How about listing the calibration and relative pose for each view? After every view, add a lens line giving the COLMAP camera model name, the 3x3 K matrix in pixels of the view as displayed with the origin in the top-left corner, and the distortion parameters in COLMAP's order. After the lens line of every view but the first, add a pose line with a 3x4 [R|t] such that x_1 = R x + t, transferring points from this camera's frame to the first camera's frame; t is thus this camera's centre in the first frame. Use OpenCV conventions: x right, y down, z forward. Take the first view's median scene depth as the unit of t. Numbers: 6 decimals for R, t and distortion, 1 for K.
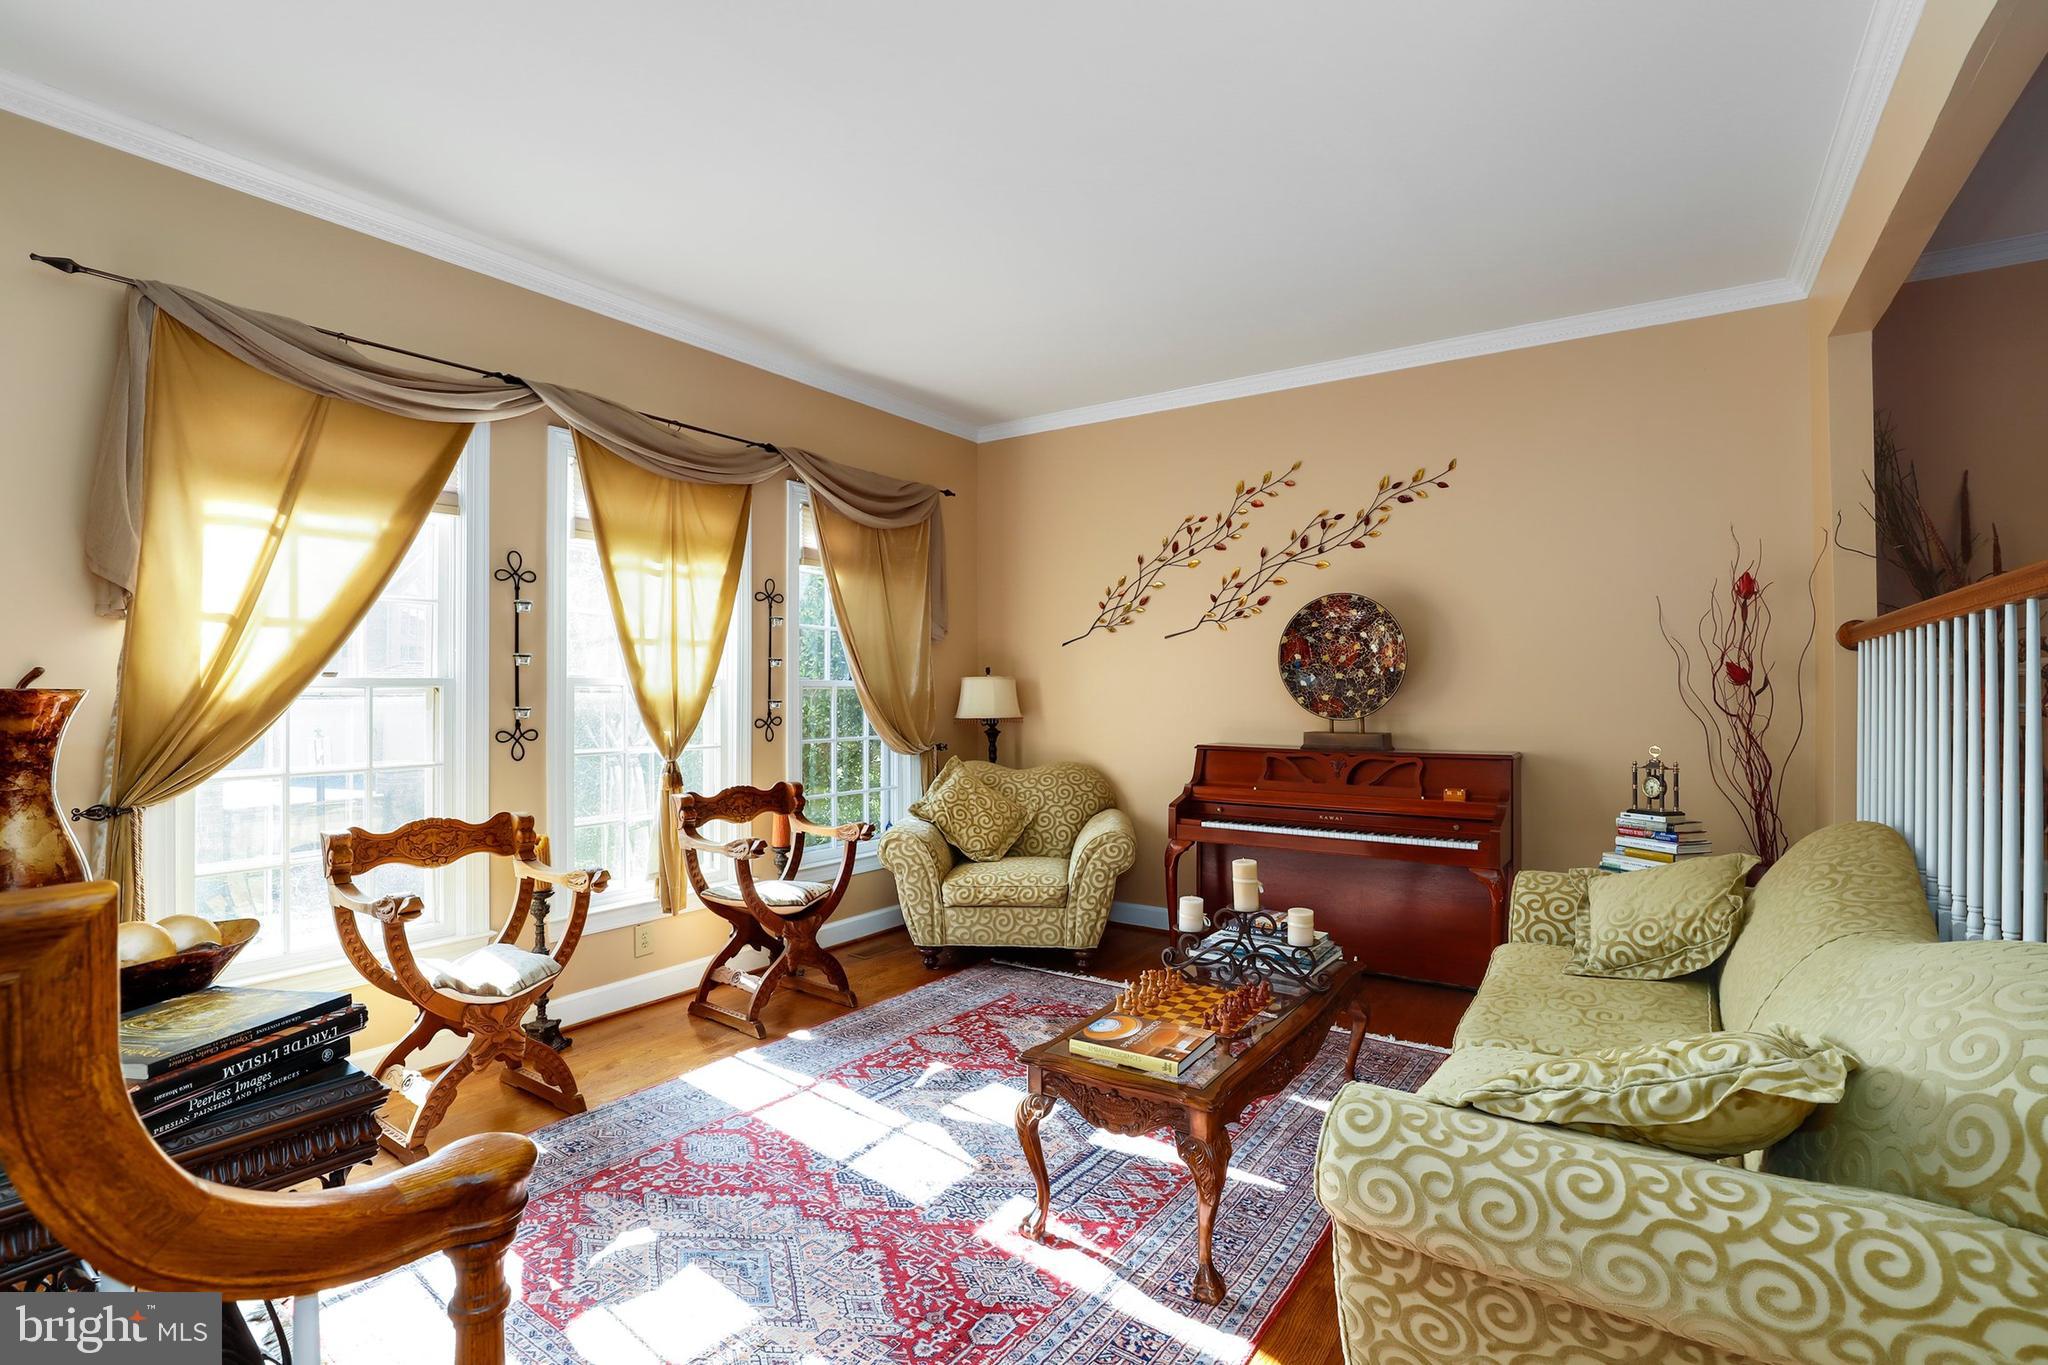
lens RADIAL K [[940.2, 0, 1033.4], [0, 940.2, 682.4], [0, 0, 1]] dist [-0.033022, 0.000996]
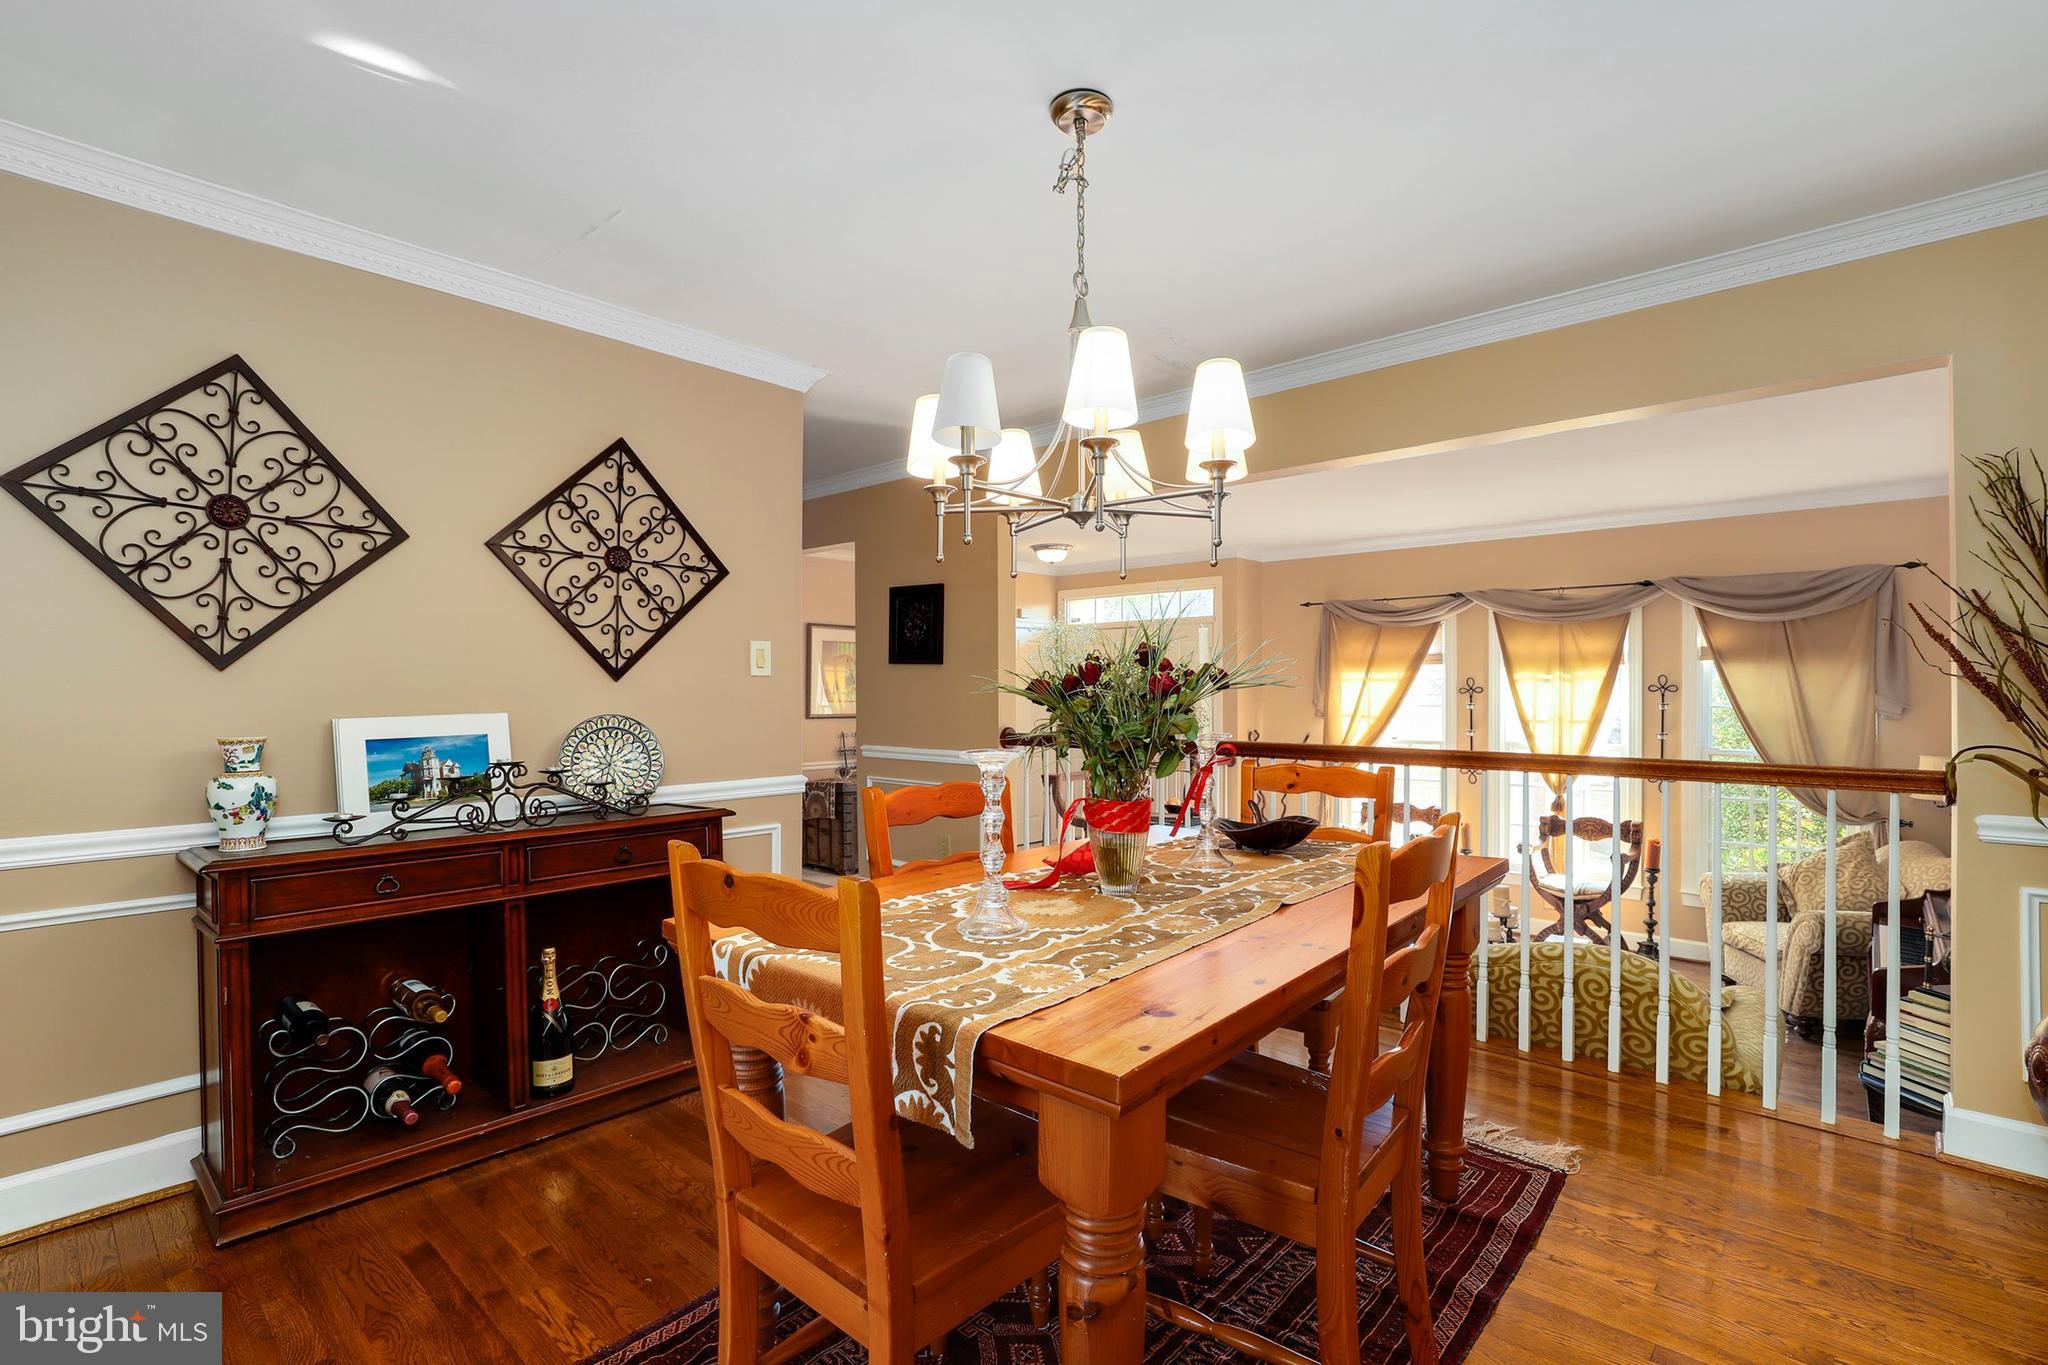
lens RADIAL K [[940.2, 0, 1033.4], [0, 940.2, 682.4], [0, 0, 1]] dist [-0.033022, 0.000996]
pose [[-0.138013, -0.006766, -0.990407, 1.312733], [0.003989, 0.999965, -0.007387, -0.102902], [0.990422, -0.004970, -0.137981, 0.302628]]
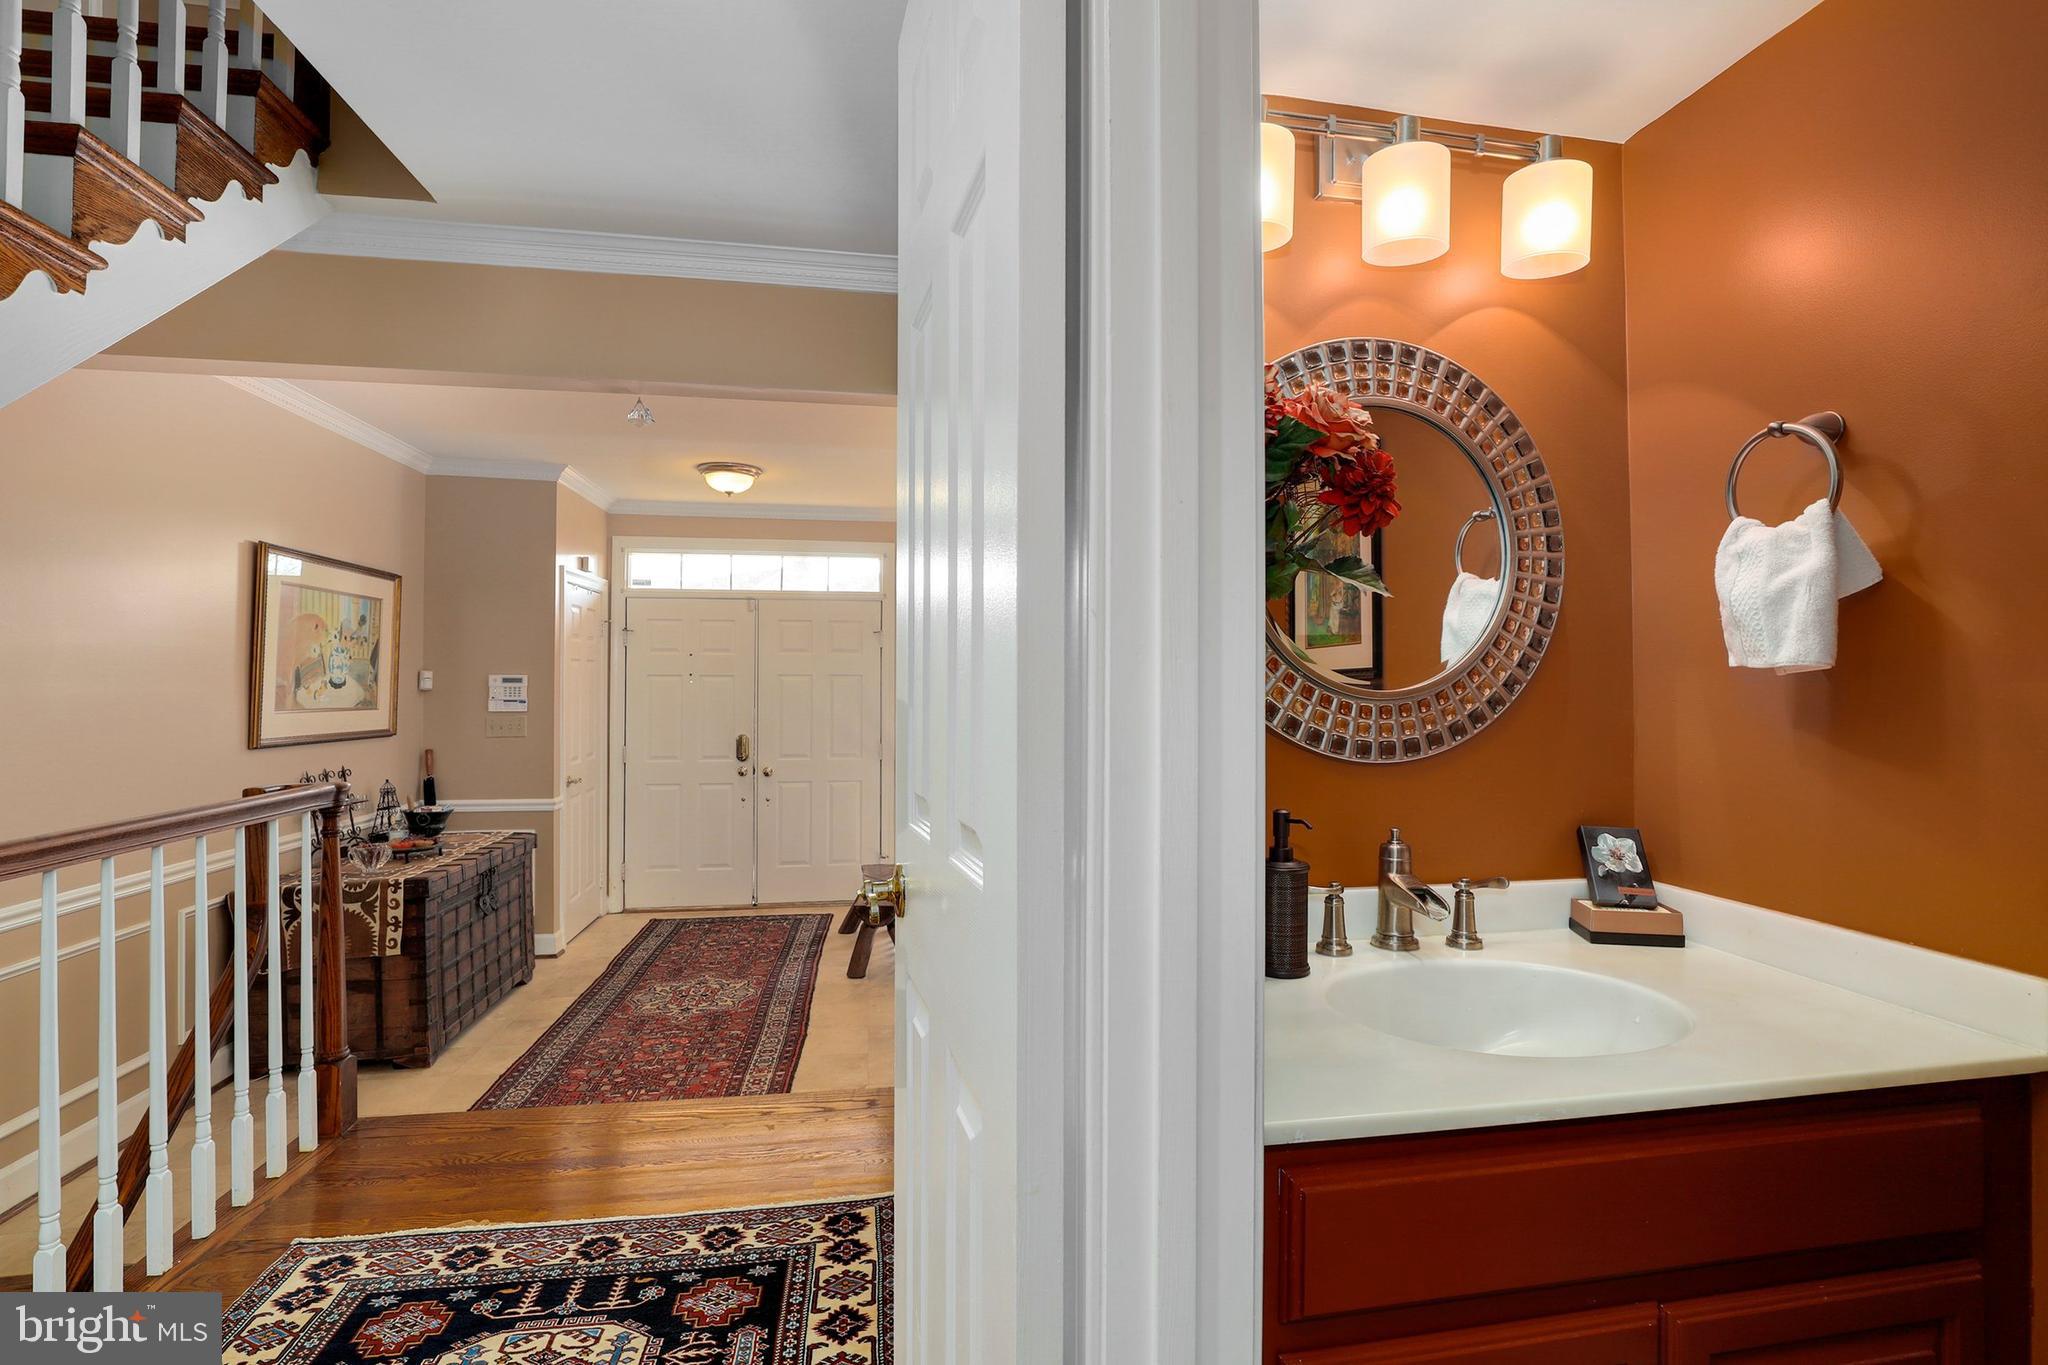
lens RADIAL K [[940.2, 0, 1033.4], [0, 940.2, 682.4], [0, 0, 1]] dist [-0.033022, 0.000996]
pose [[0.694806, -0.000386, -0.719197, 0.616087], [0.002338, 0.999996, 0.001722, -0.108718], [0.719194, -0.002878, 0.694804, -0.481383]]
